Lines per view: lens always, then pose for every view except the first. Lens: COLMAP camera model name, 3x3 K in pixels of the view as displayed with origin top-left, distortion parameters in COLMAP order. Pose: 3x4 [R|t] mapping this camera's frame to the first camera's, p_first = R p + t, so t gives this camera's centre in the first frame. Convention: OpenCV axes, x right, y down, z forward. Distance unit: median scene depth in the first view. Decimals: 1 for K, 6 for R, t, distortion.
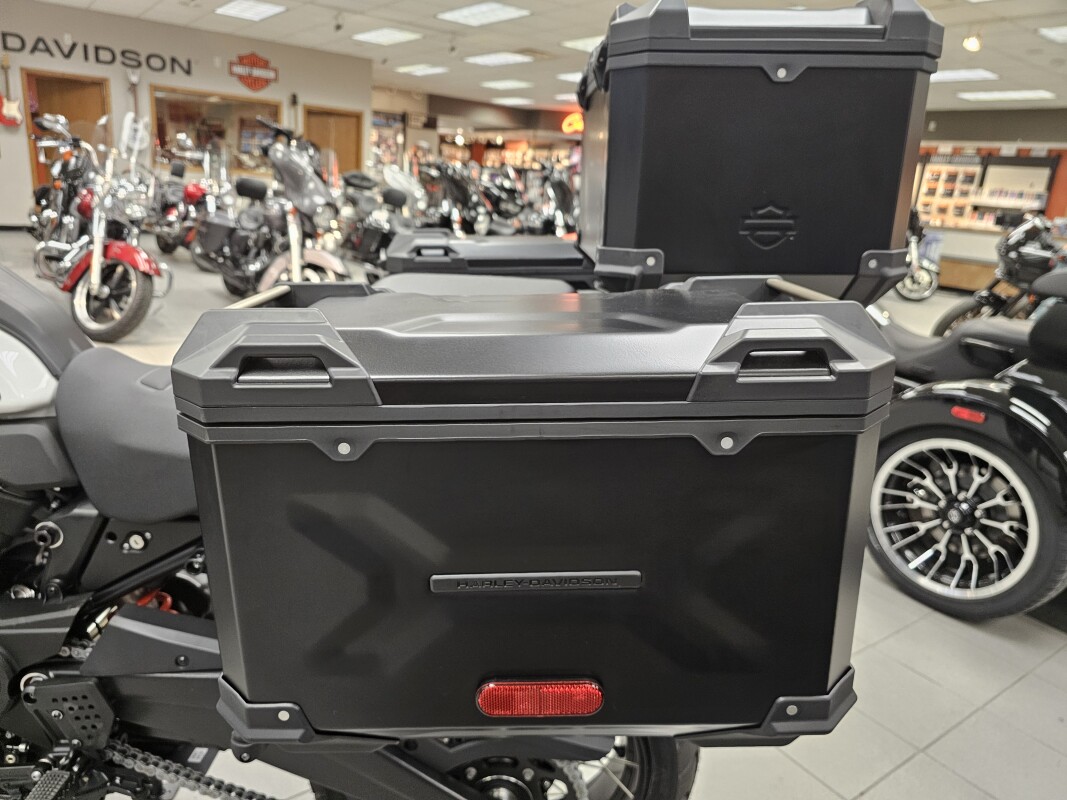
lens RADIAL K [[730.7, 0, 523.8], [0, 730.7, 405.8], [0, 0, 1]] dist [0.048870, -0.047104]
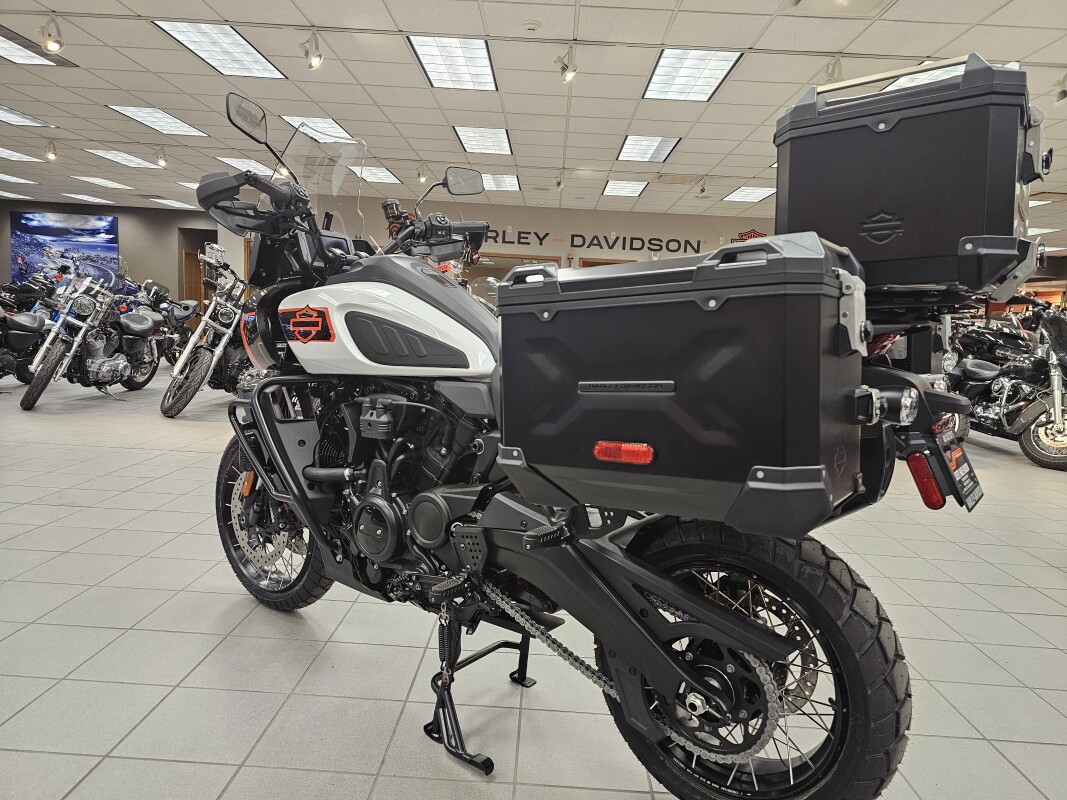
lens RADIAL K [[730.7, 0, 523.8], [0, 730.7, 405.8], [0, 0, 1]] dist [0.048870, -0.047104]
pose [[0.792969, 0.036596, -0.608162, 0.527106], [-0.170327, 0.971710, -0.163613, 0.350375], [0.584969, 0.233326, 0.776769, -0.343280]]
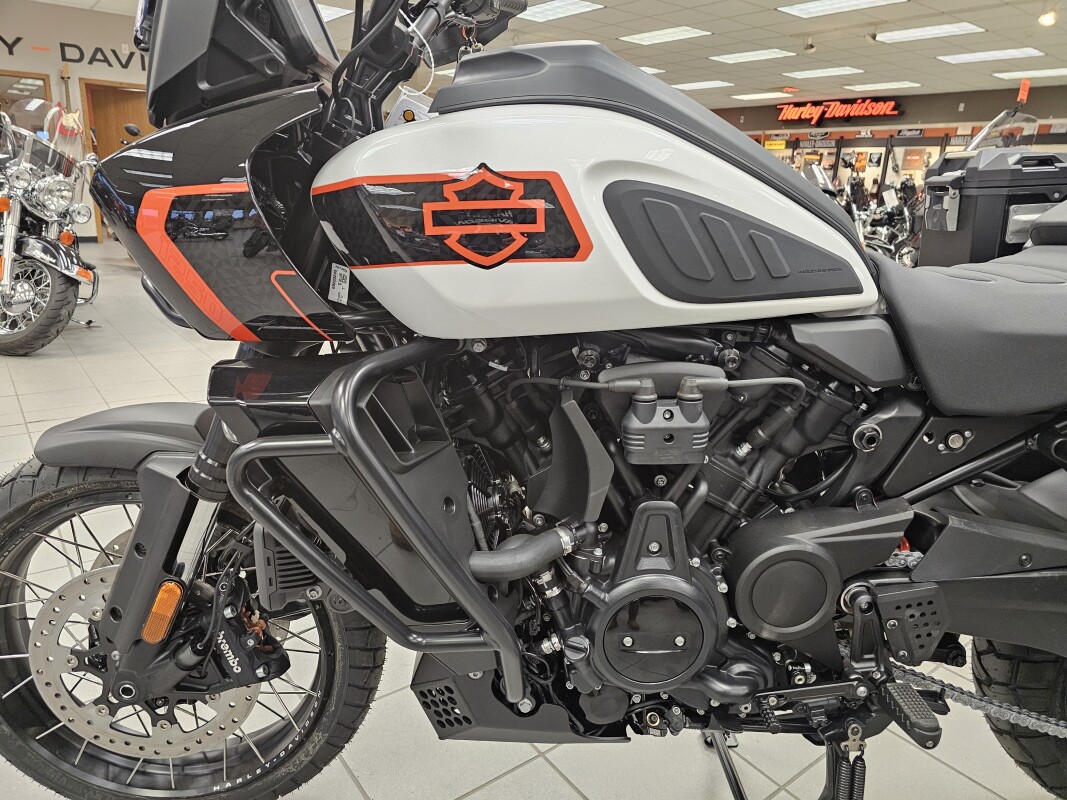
lens RADIAL K [[727.3, 0, 511.1], [0, 727.3, 392.2], [0, 0, 1]] dist [0.052528, -0.047177]
pose [[0.998654, -0.046366, 0.023230, -1.127996], [0.046914, 0.998620, -0.023607, 0.115450], [-0.022103, 0.024665, 0.999451, 0.046010]]
